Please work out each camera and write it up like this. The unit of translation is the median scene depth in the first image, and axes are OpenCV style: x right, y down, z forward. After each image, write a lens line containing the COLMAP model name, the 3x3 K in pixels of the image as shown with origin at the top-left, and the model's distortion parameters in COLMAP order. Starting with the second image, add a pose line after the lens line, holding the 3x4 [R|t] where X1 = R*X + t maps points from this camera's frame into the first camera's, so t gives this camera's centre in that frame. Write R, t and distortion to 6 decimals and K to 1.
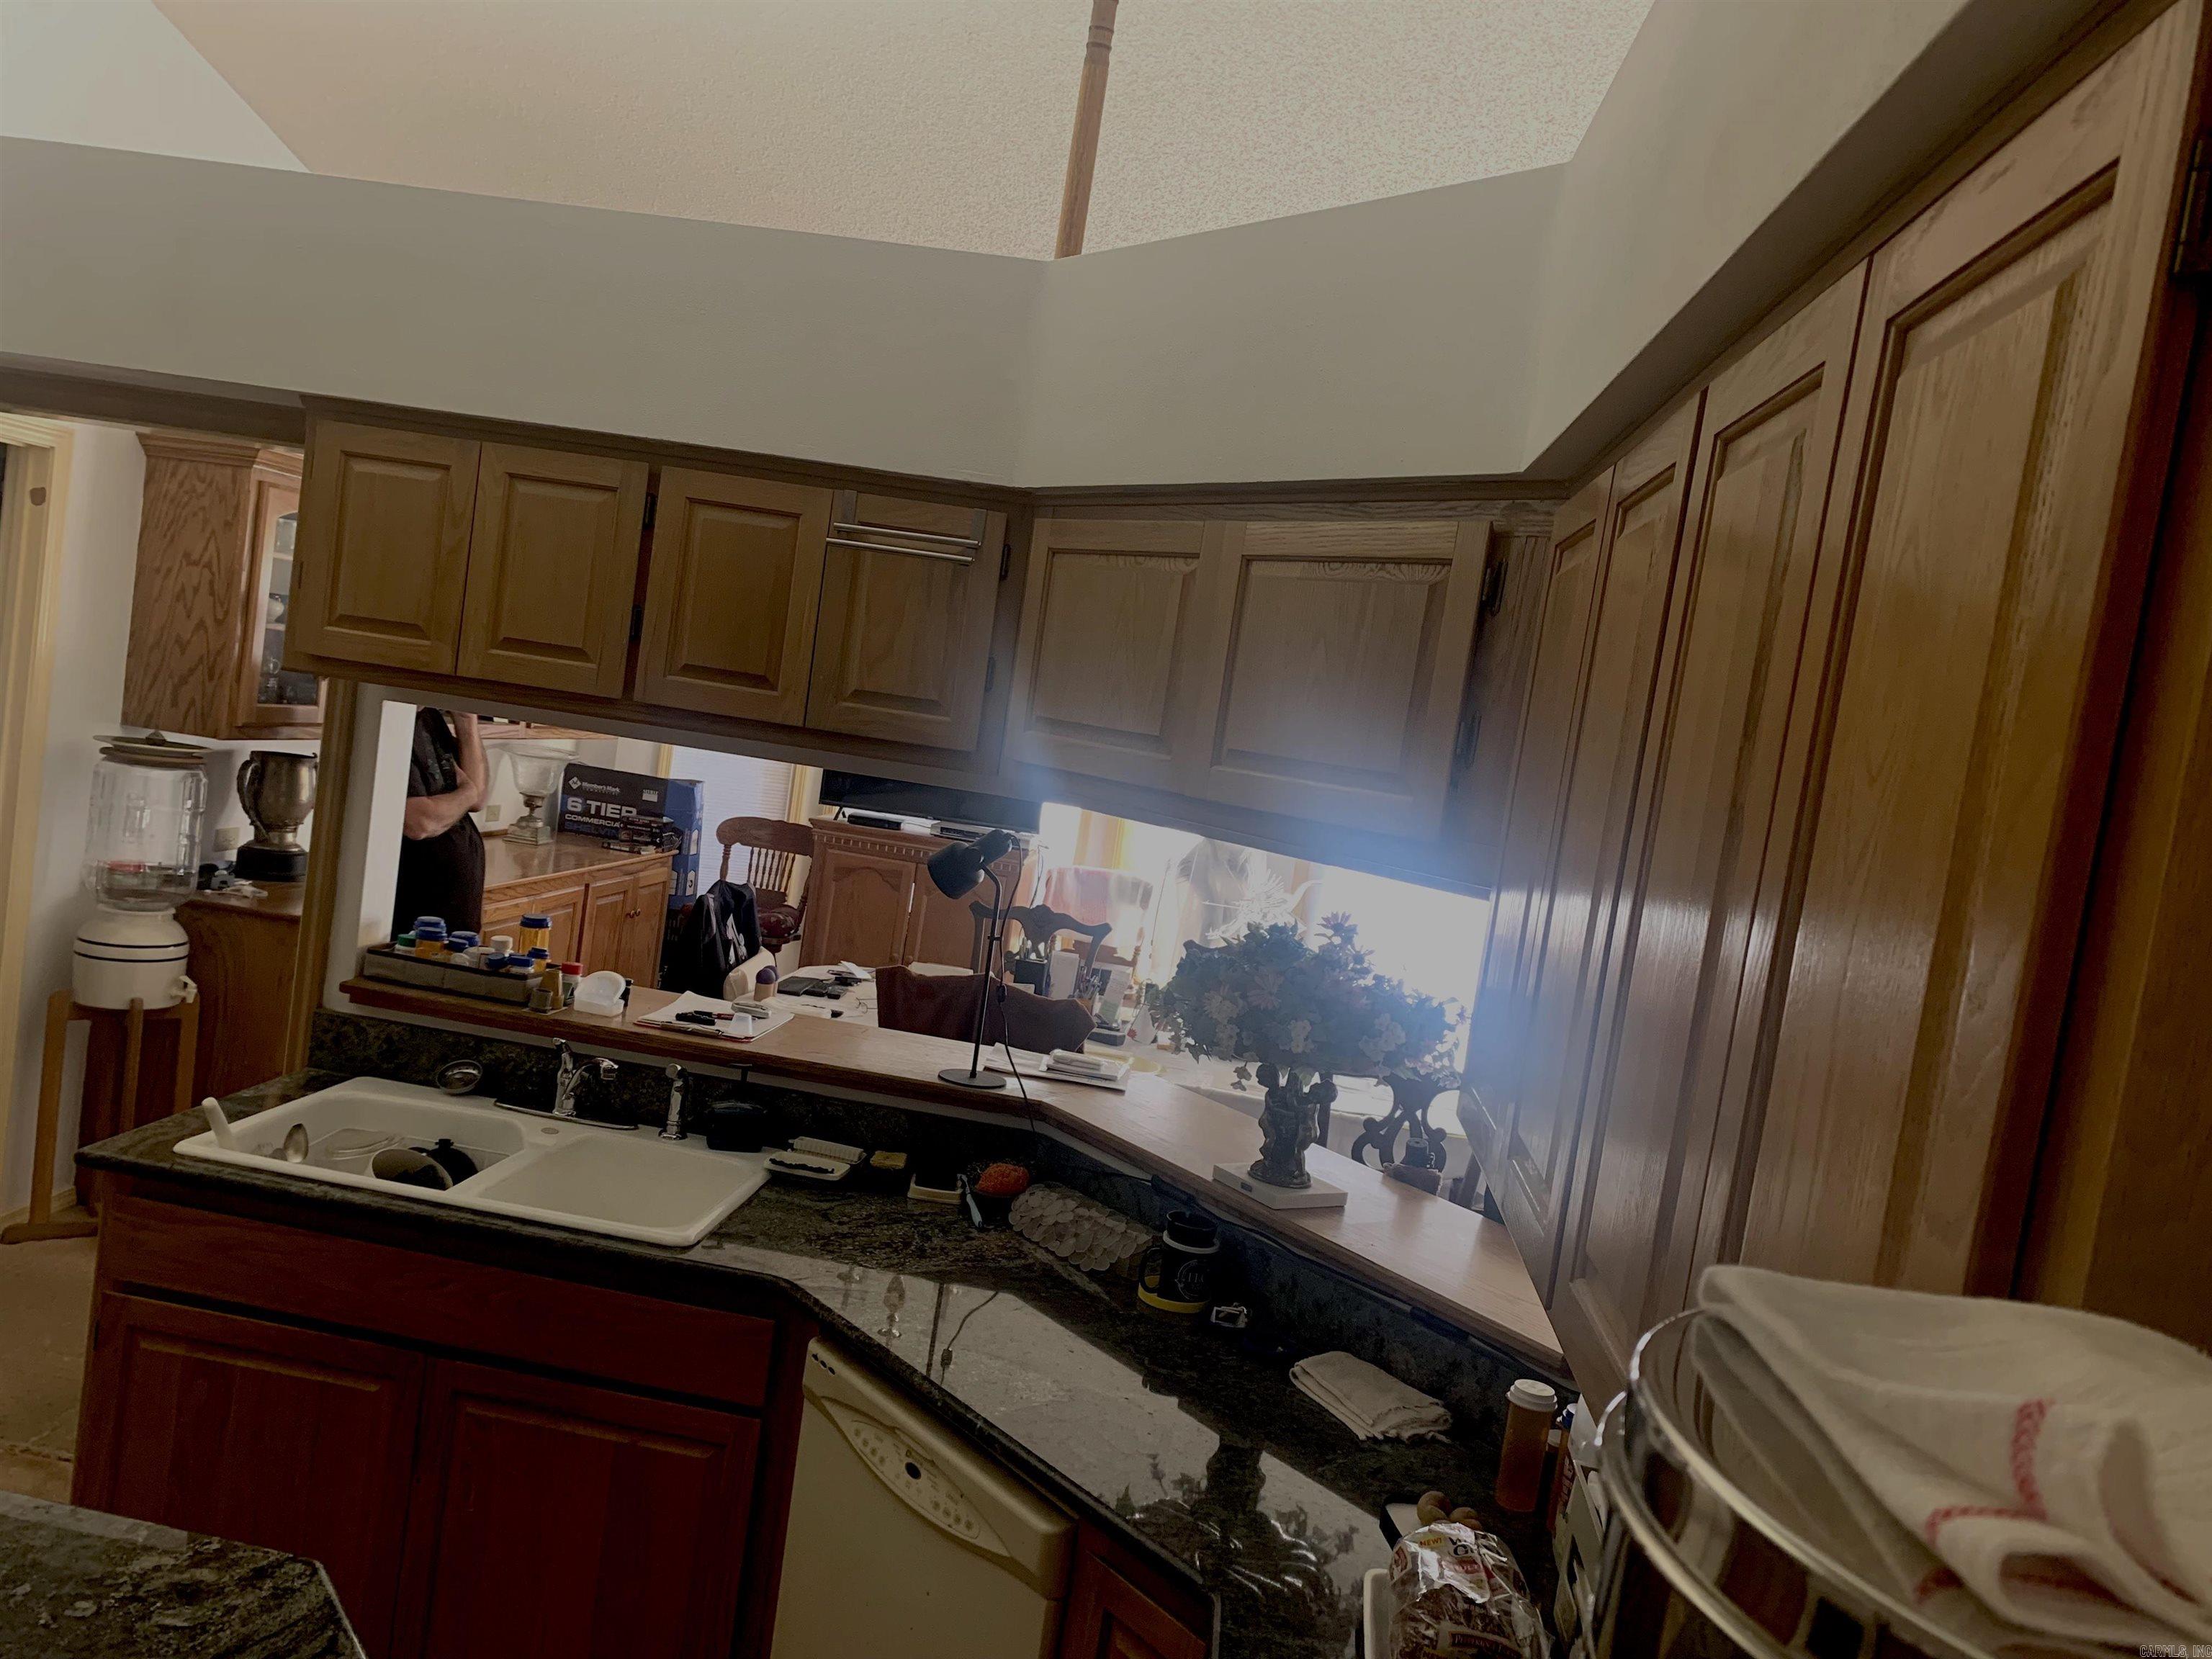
lens RADIAL K [[1720.3, 0, 1106.7], [0, 1720.3, 833.3], [0, 0, 1]] dist [0.018019, 0.002520]
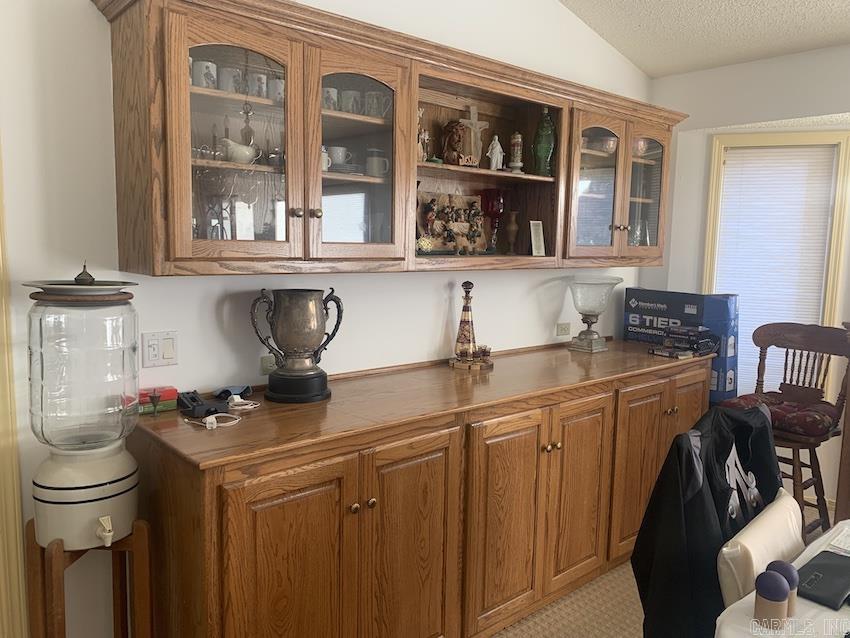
lens RADIAL K [[661.1, 0, 427.3], [0, 661.1, 316.5], [0, 0, 1]] dist [0.018019, 0.002520]
pose [[0.740999, -0.049192, -0.669702, -0.087390], [0.036651, 0.998789, -0.032812, -0.008023], [0.670505, -0.000232, 0.741905, 0.521484]]
